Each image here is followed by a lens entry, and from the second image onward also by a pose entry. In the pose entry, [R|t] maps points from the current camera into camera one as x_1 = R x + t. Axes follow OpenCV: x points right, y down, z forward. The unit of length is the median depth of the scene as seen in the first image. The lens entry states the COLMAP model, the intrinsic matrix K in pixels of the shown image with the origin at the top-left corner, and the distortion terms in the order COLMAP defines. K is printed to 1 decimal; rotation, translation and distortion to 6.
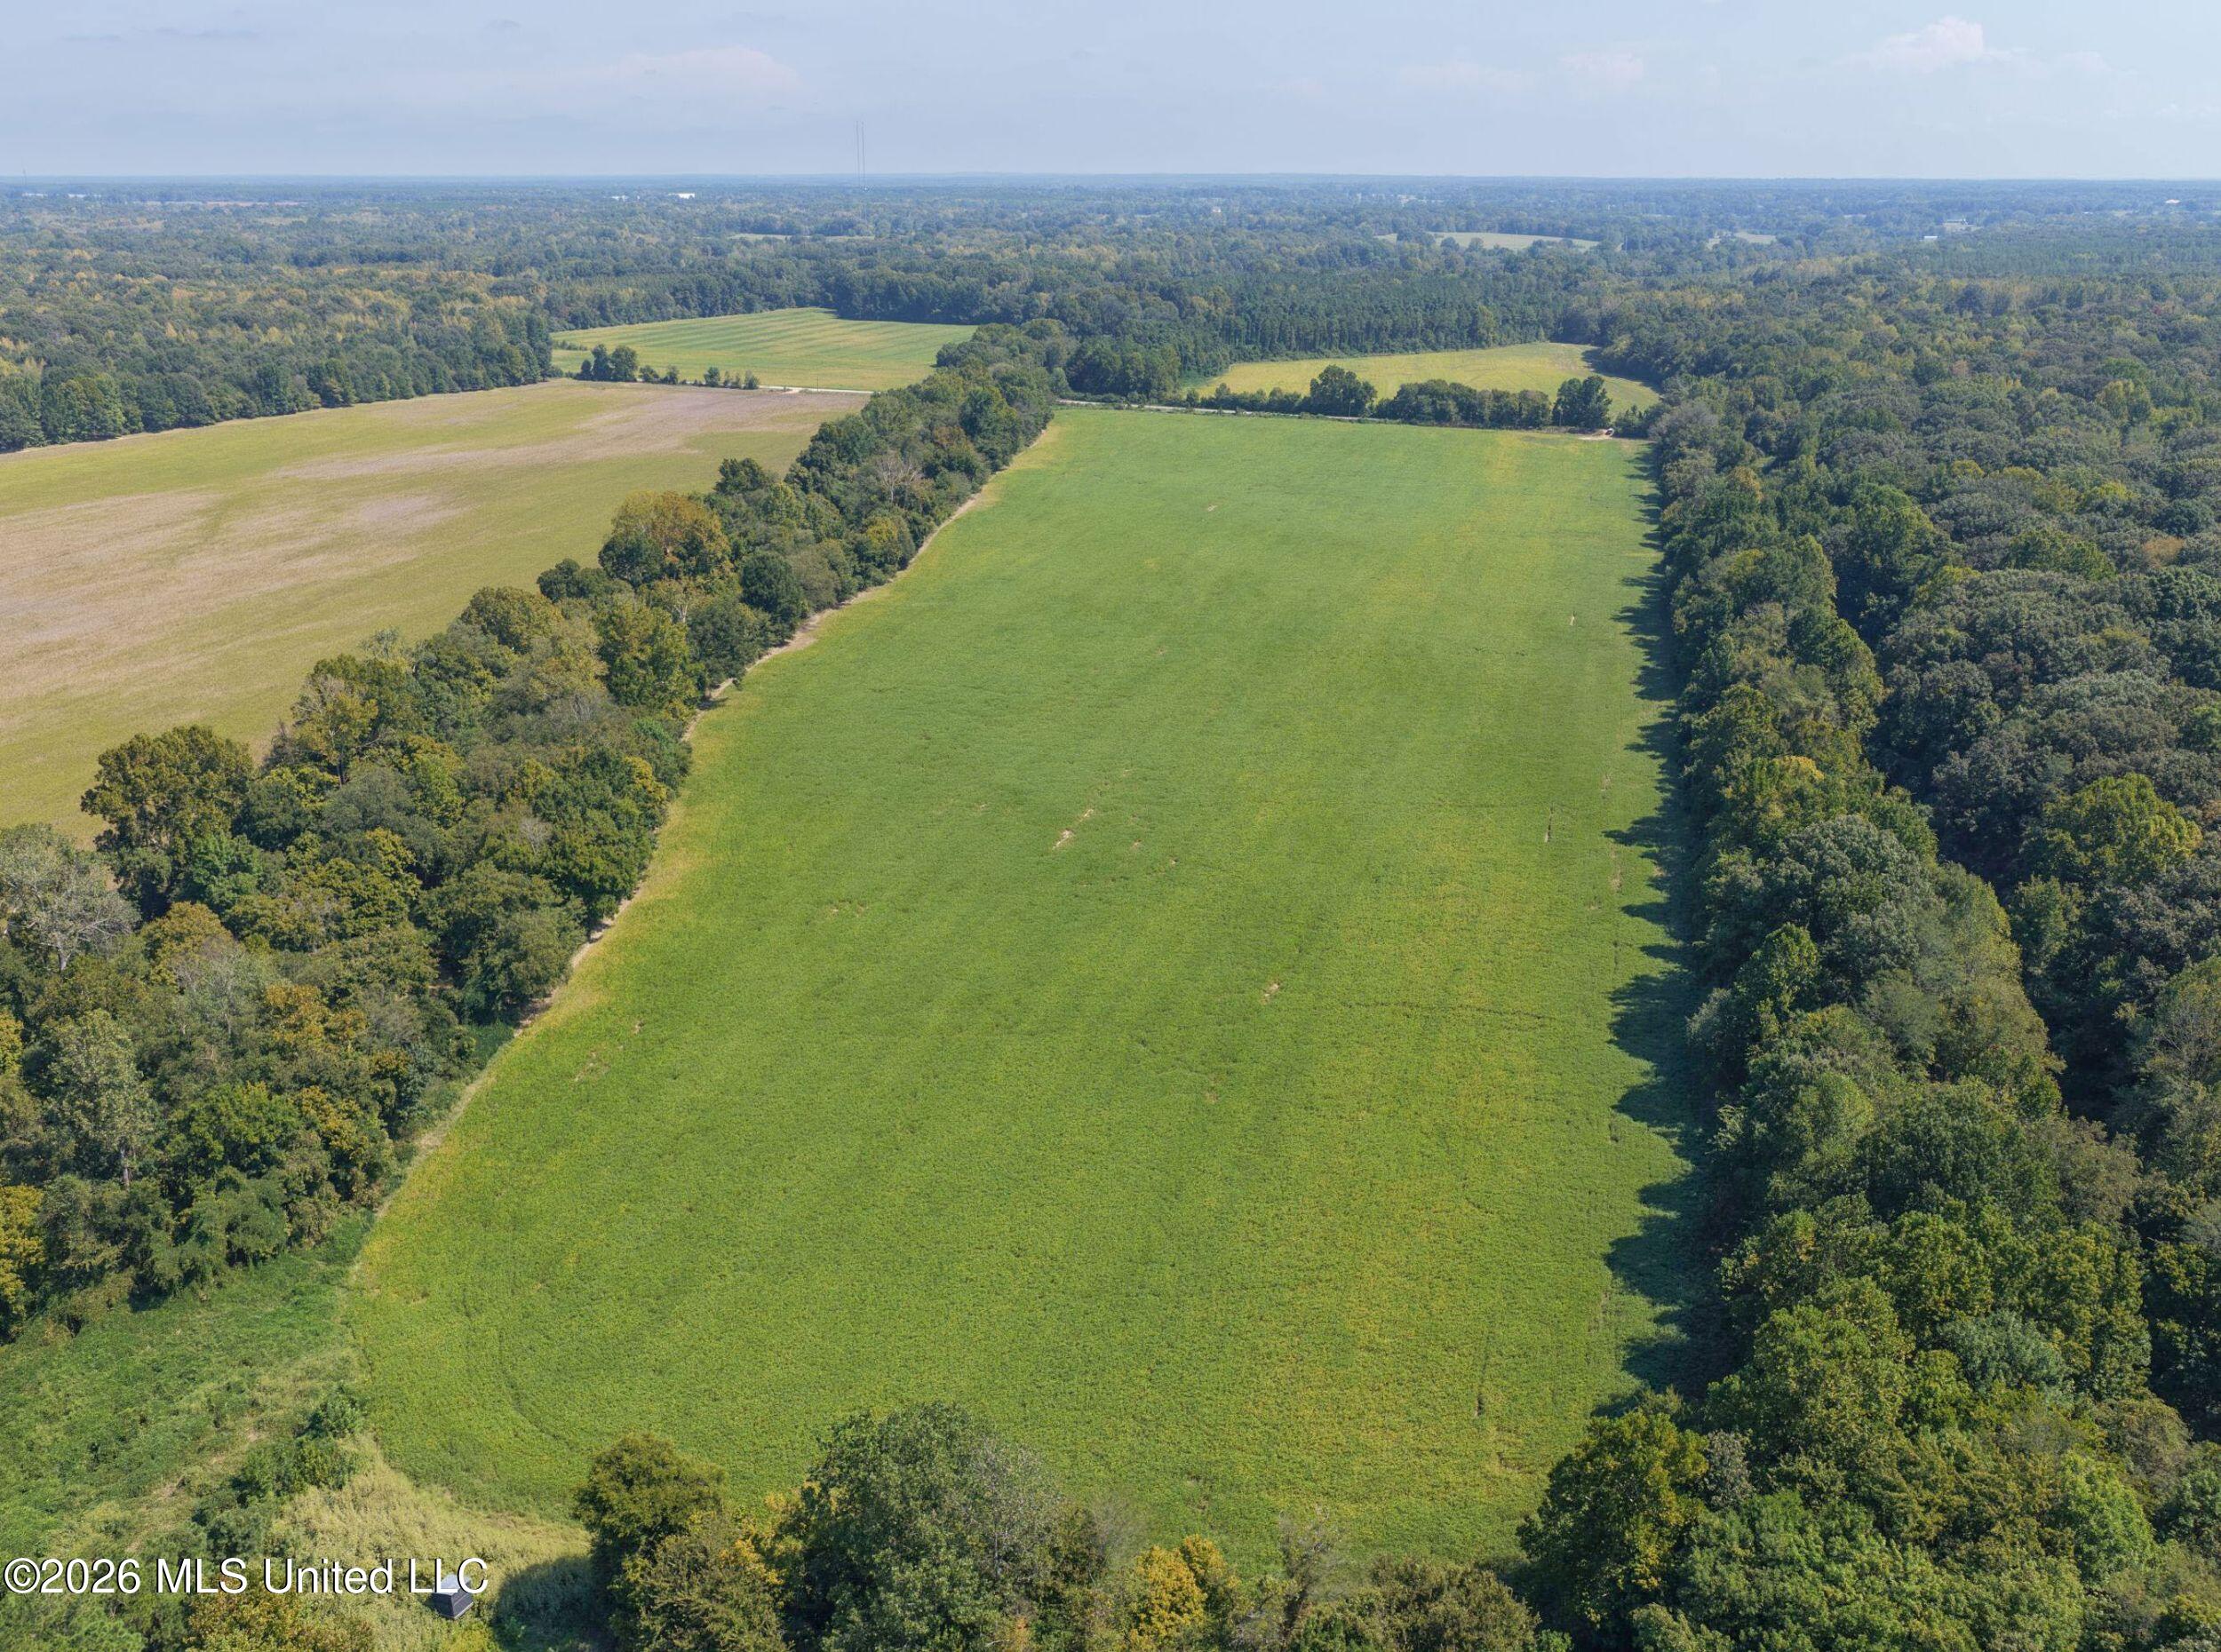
lens RADIAL K [[2006.2, 0, 1152.4], [0, 2006.2, 814.4], [0, 0, 1]] dist [-0.007202, 0.020027]
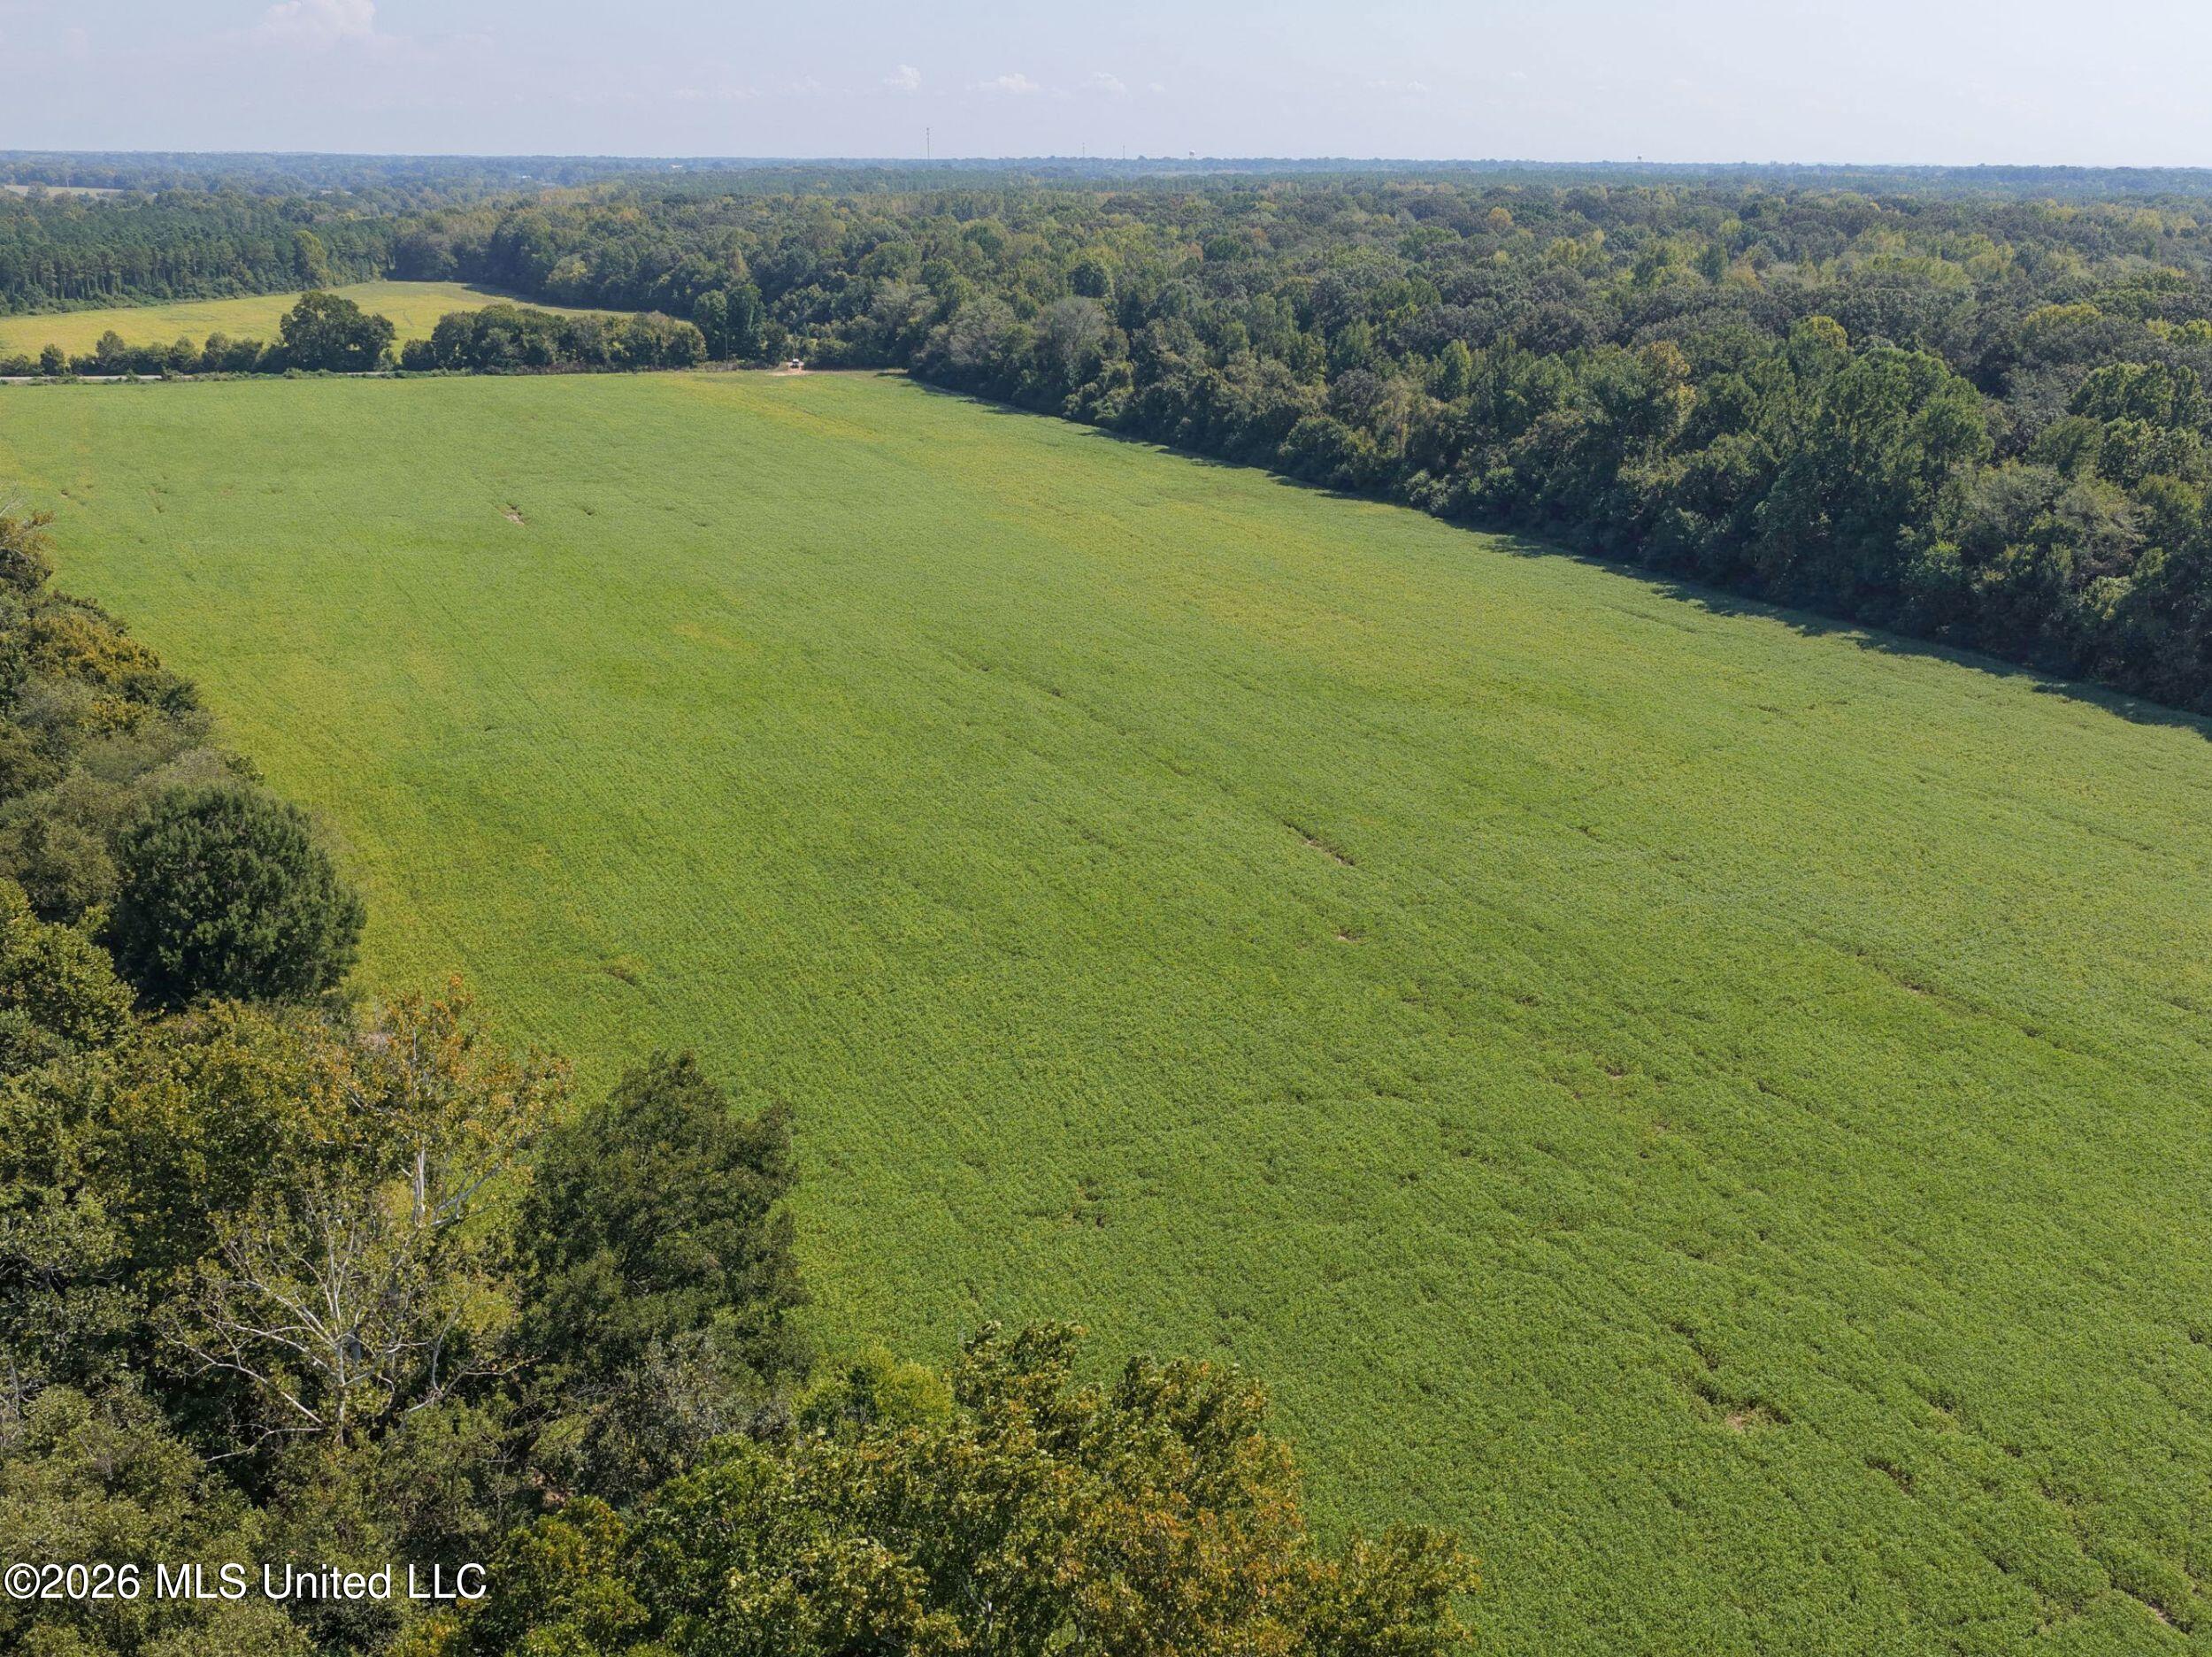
lens RADIAL K [[2010.8, 0, 1185.8], [0, 2010.8, 830.3], [0, 0, 1]] dist [-0.013713, 0.039439]
pose [[0.752748, -0.206814, 0.624979, -0.126562], [0.196386, 0.976689, 0.086665, -0.063813], [-0.628333, 0.057500, 0.775816, 0.366030]]
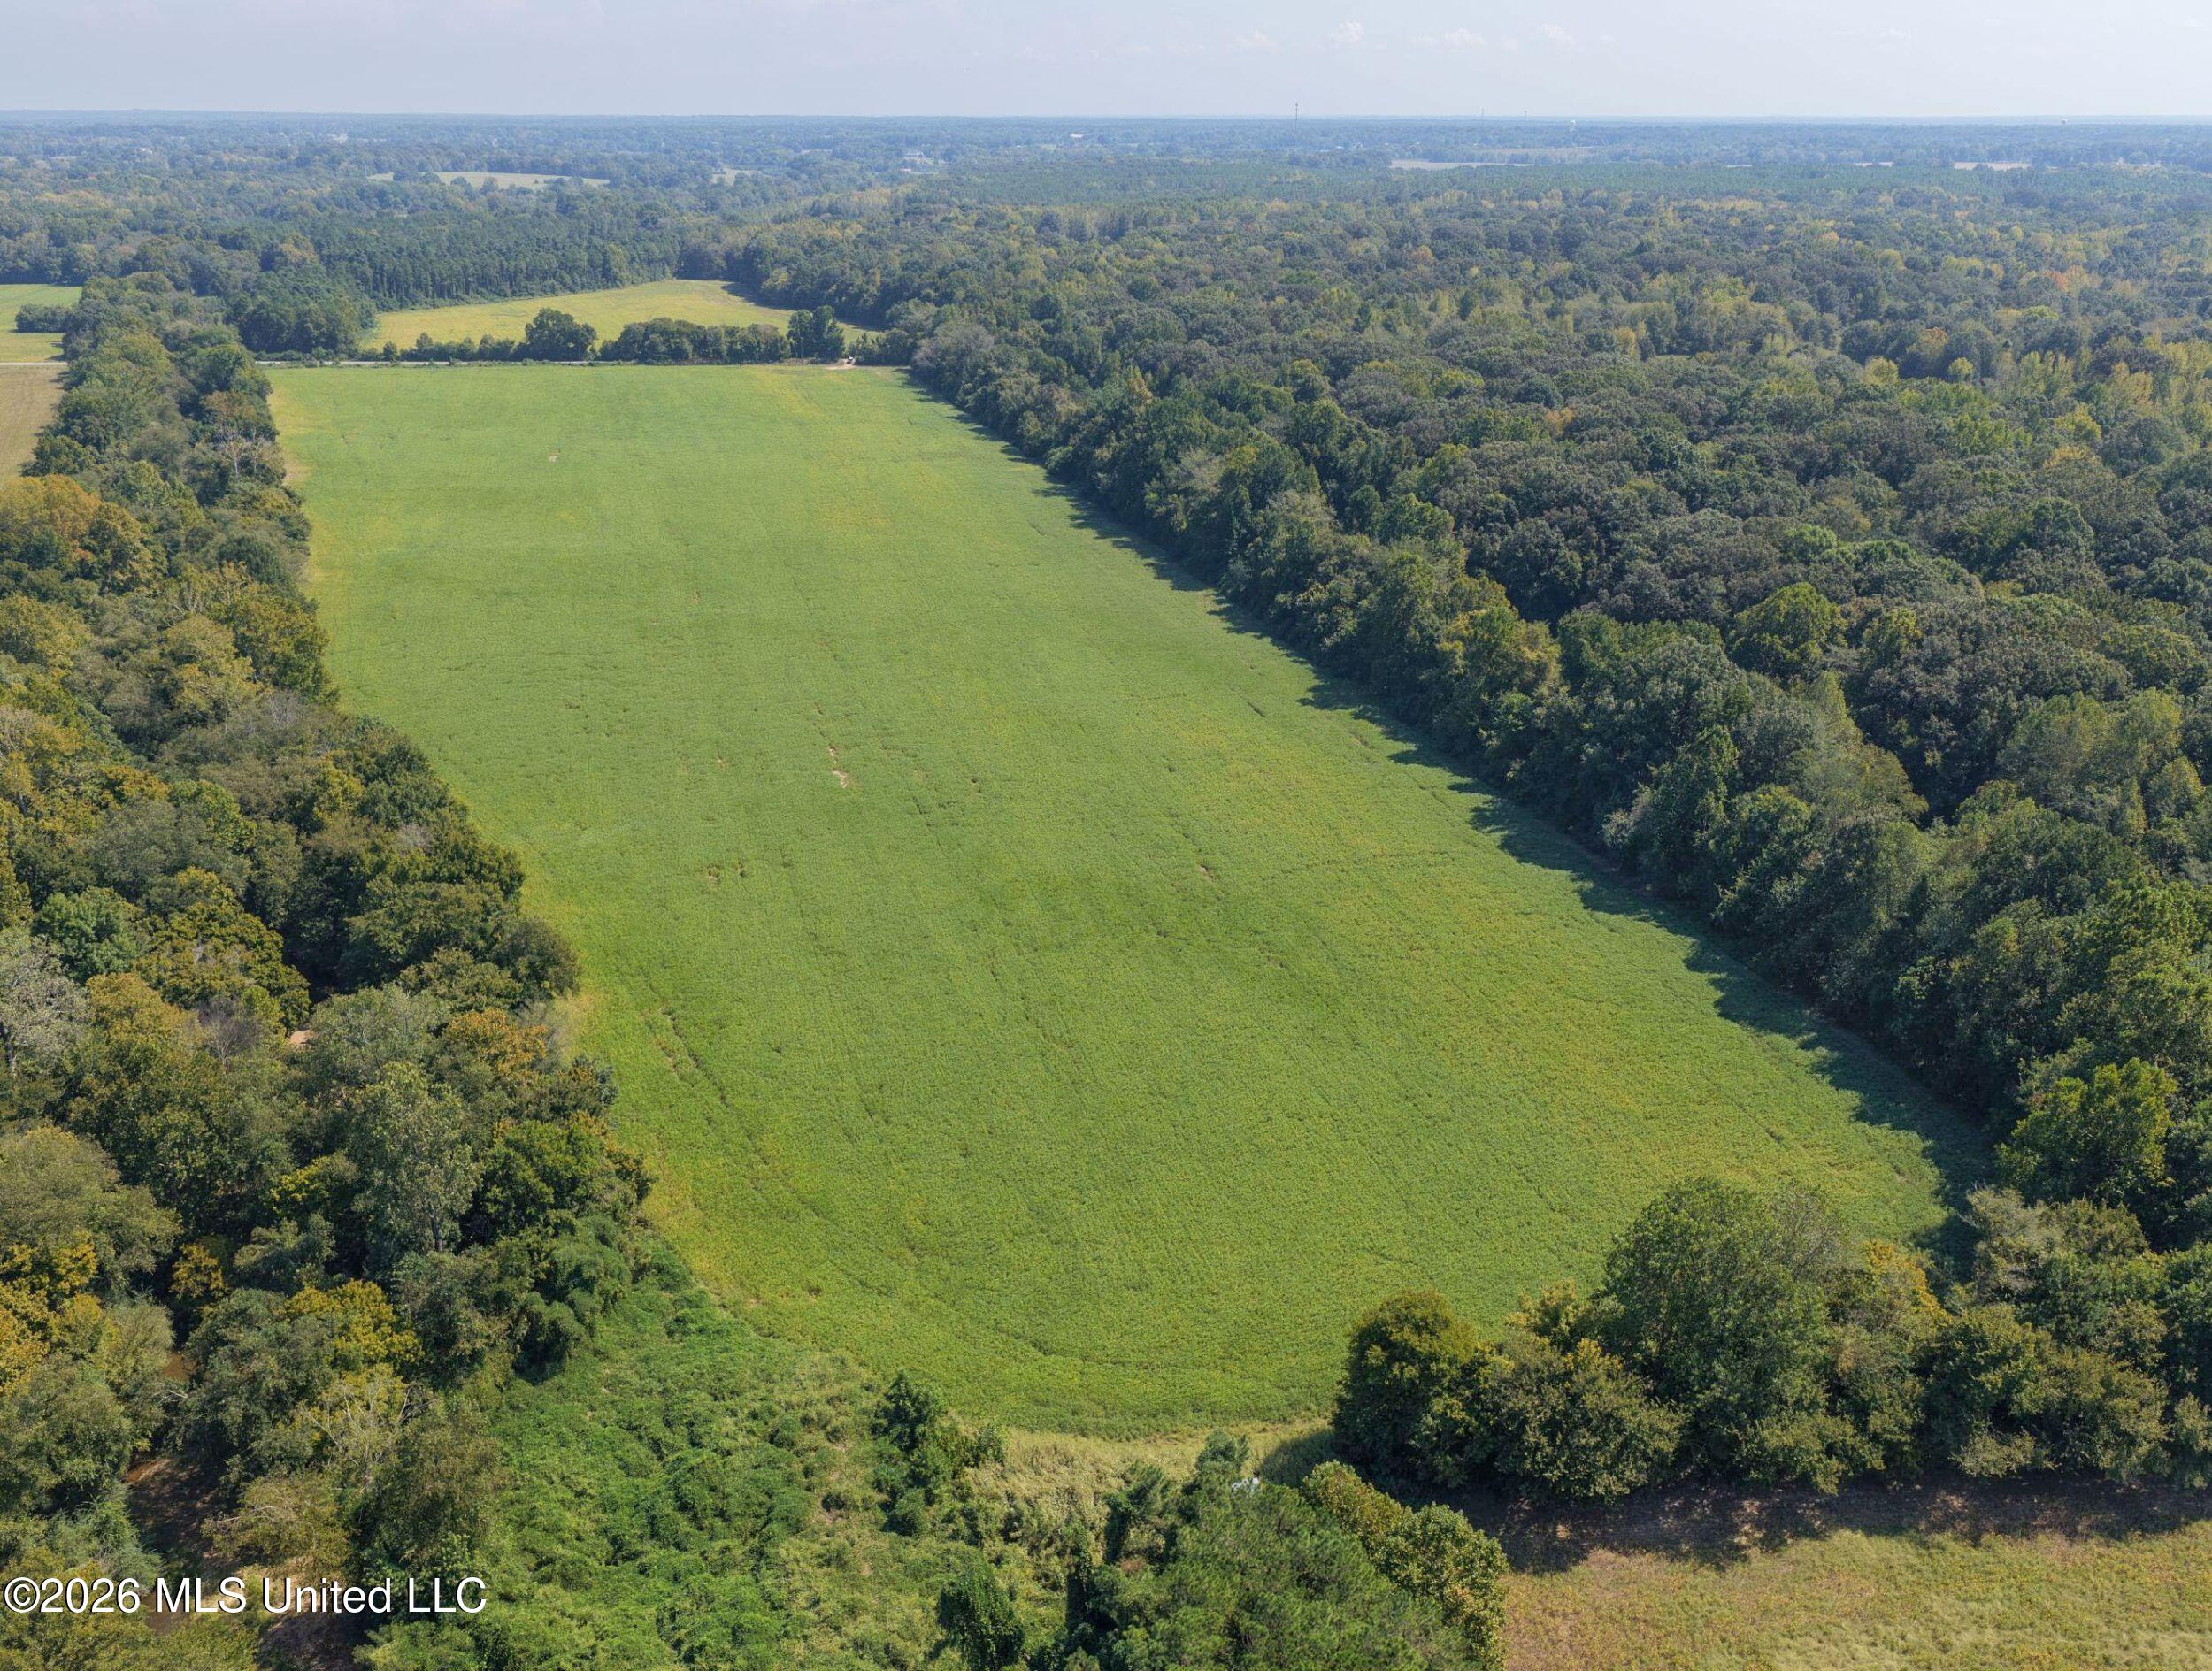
lens RADIAL K [[2043.2, 0, 1106.0], [0, 2043.2, 835.5], [0, 0, 1]] dist [-0.008758, 0.029420]
pose [[0.888264, -0.154854, 0.432444, -0.130784], [0.141039, 0.987929, 0.064065, -0.002248], [-0.437144, 0.004085, 0.899382, 0.018170]]
